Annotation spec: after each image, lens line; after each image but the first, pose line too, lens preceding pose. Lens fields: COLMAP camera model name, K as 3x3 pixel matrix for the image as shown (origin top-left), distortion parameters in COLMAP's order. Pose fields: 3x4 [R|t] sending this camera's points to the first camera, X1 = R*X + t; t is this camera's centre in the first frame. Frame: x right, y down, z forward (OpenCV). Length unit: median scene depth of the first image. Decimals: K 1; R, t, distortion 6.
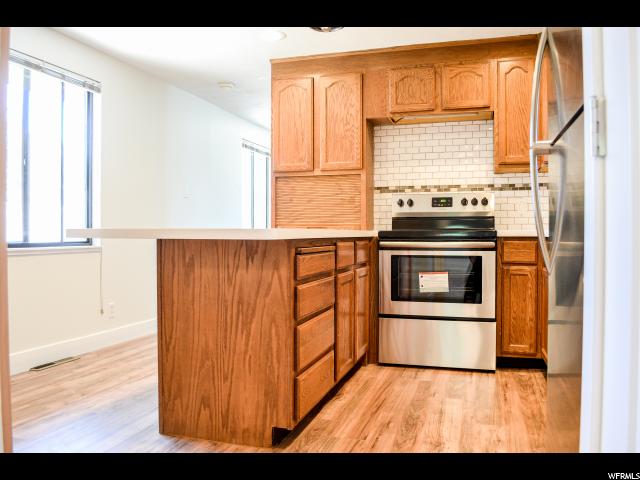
lens RADIAL K [[527.7, 0, 320.0], [0, 527.7, 240.0], [0, 0, 1]] dist [-0.079632, -0.003711]
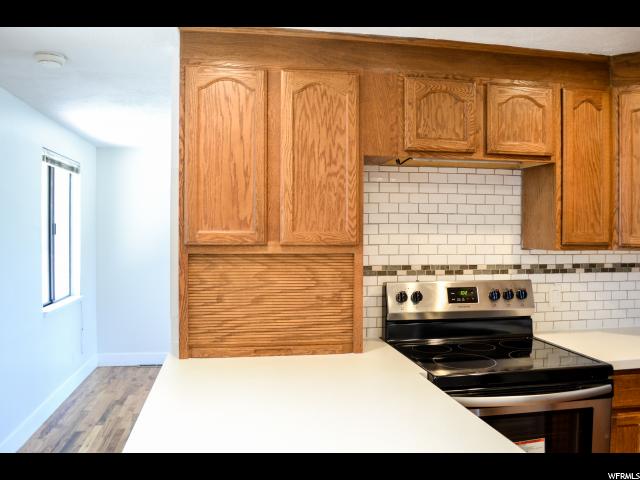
lens RADIAL K [[527.7, 0, 320.0], [0, 527.7, 240.0], [0, 0, 1]] dist [-0.079632, -0.003711]
pose [[0.889973, -0.004085, 0.455994, -0.212060], [-0.000796, 0.999944, 0.010512, -0.145251], [-0.456012, -0.009718, 0.889921, 0.510444]]
